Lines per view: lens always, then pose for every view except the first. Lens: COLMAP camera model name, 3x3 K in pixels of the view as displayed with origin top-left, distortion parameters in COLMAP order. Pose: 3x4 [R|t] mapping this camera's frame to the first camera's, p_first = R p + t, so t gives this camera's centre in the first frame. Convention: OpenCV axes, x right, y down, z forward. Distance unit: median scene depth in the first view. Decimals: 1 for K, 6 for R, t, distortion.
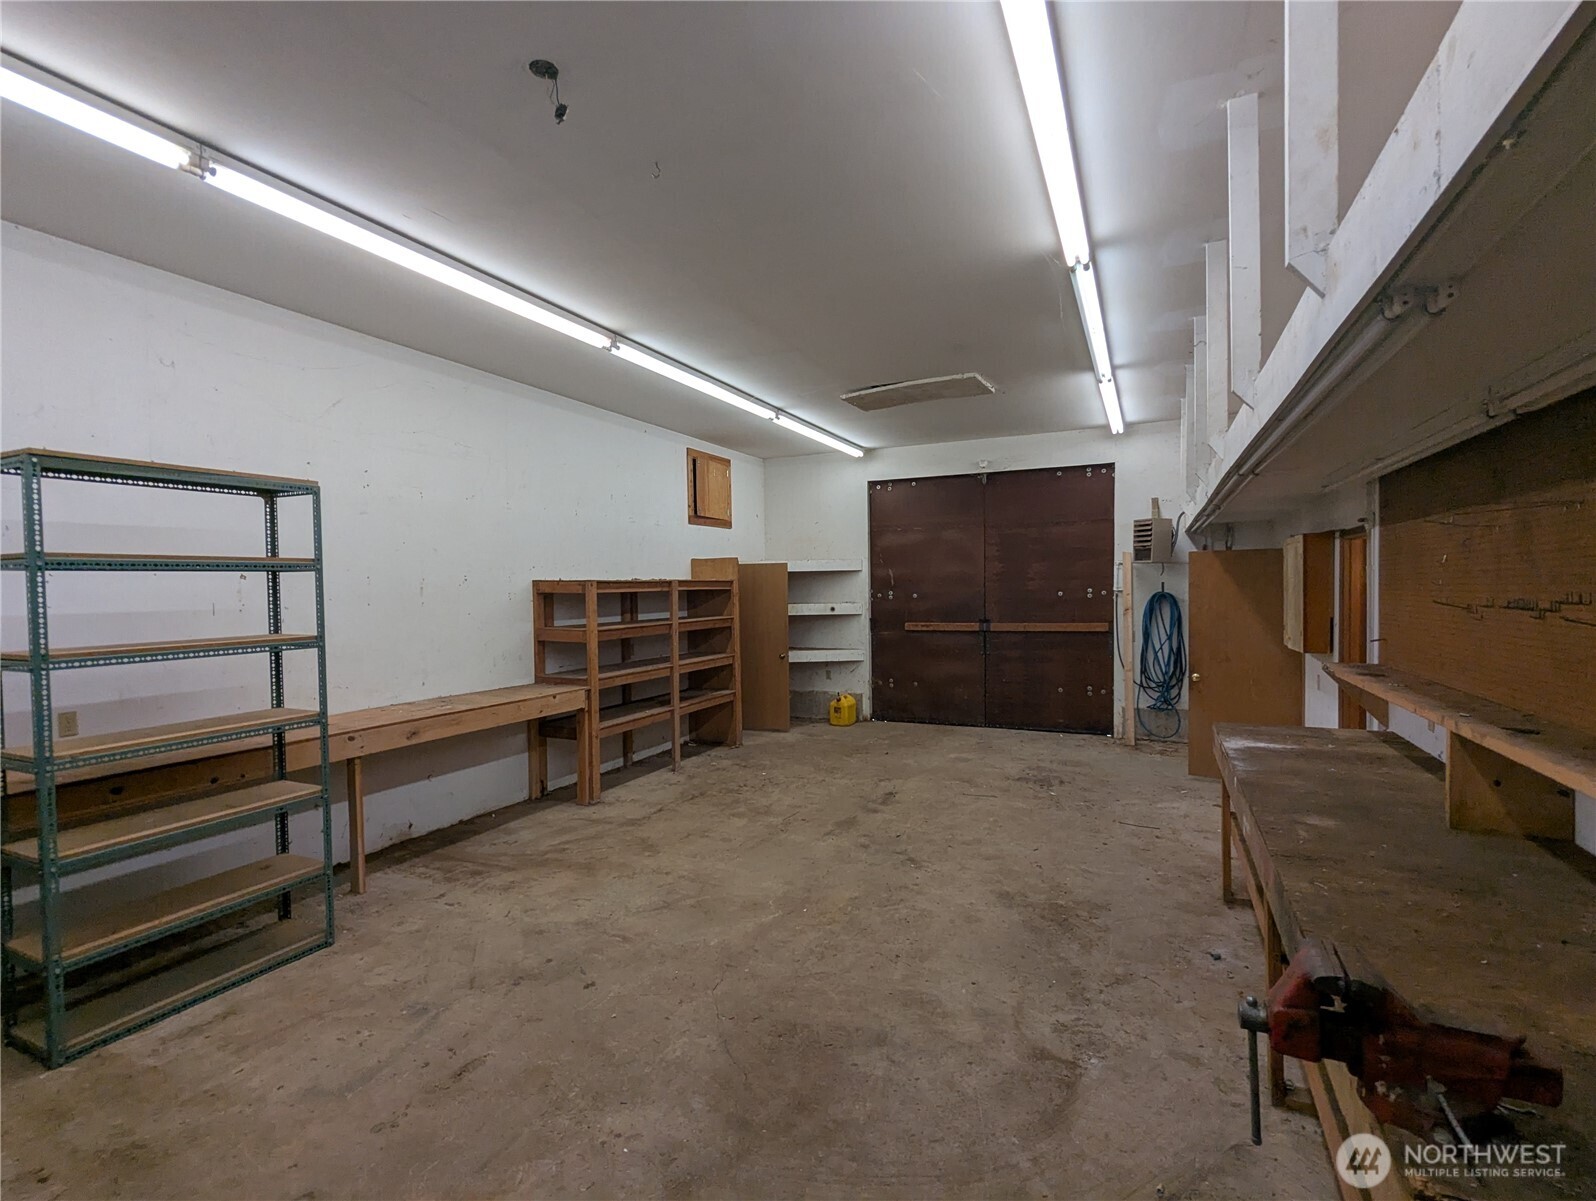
lens RADIAL K [[767.8, 0, 805.7], [0, 767.8, 602.0], [0, 0, 1]] dist [-0.001902, -0.000599]
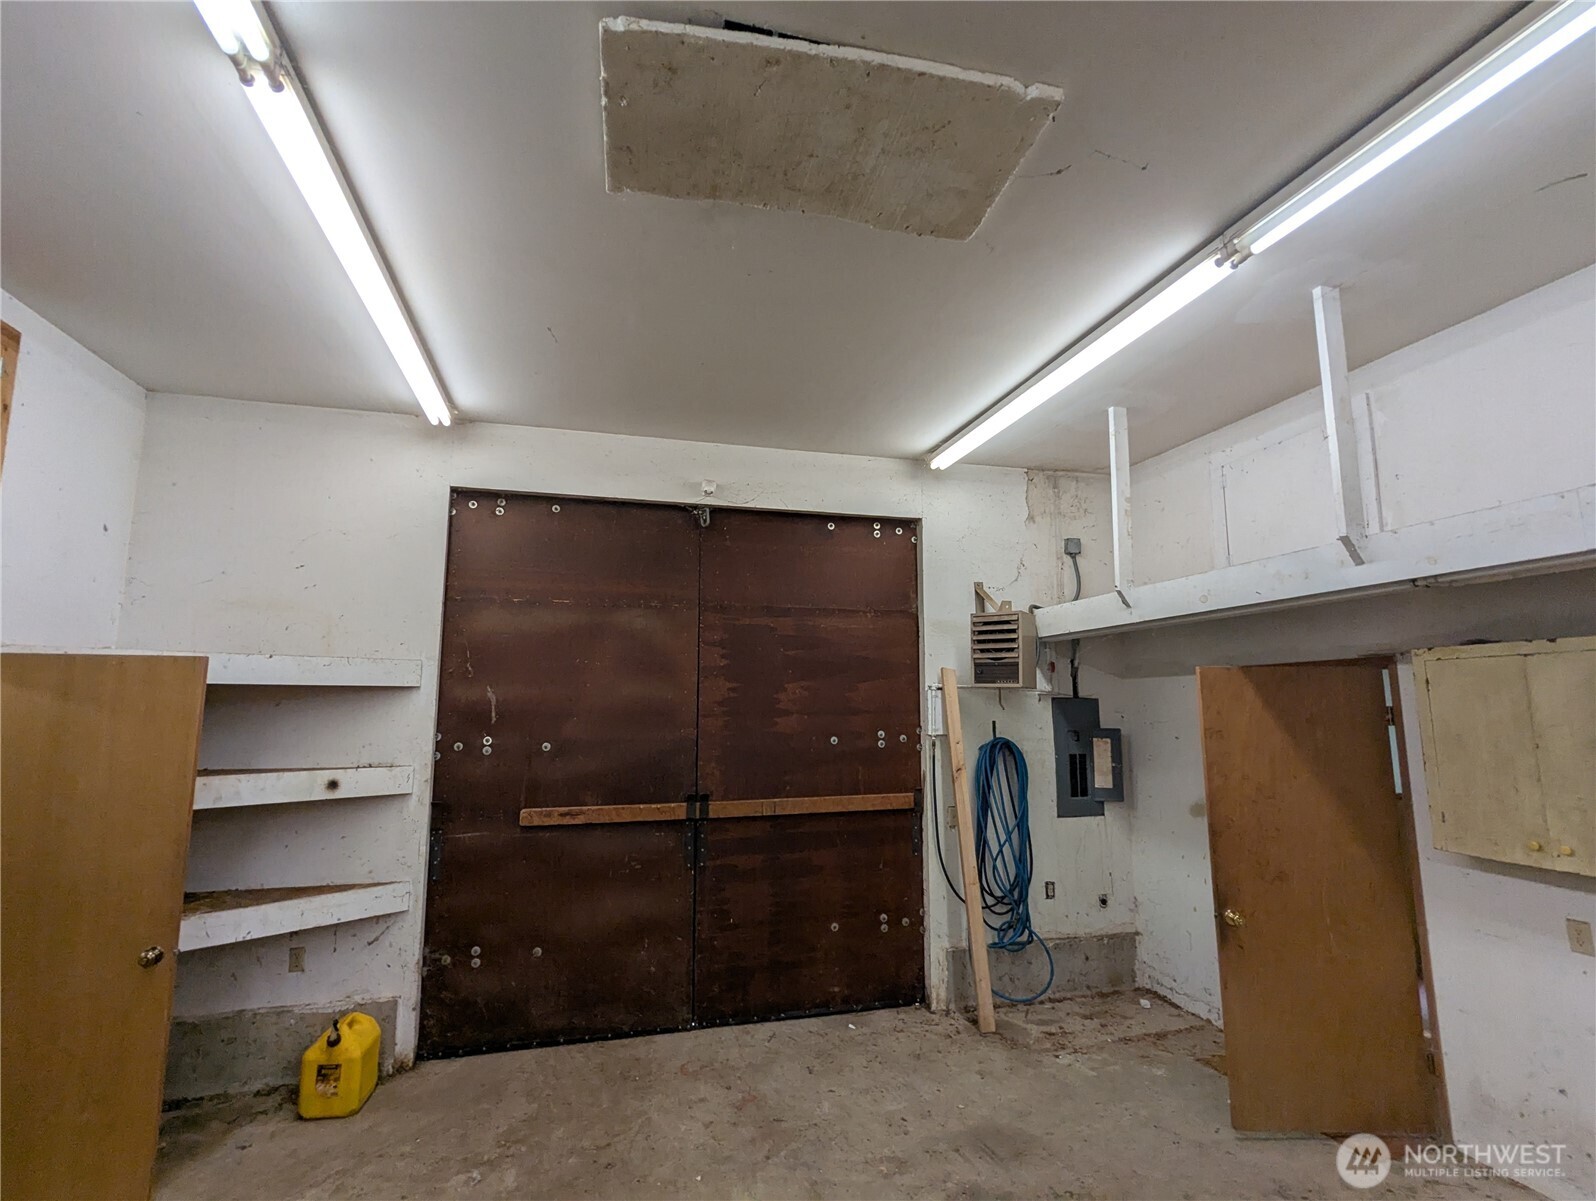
lens RADIAL K [[767.8, 0, 805.7], [0, 767.8, 602.0], [0, 0, 1]] dist [-0.001902, -0.000599]
pose [[0.772722, 0.100232, 0.626780, -0.033022], [0.003817, 0.986702, -0.162494, -0.018485], [-0.634733, 0.127955, 0.762064, 0.550705]]
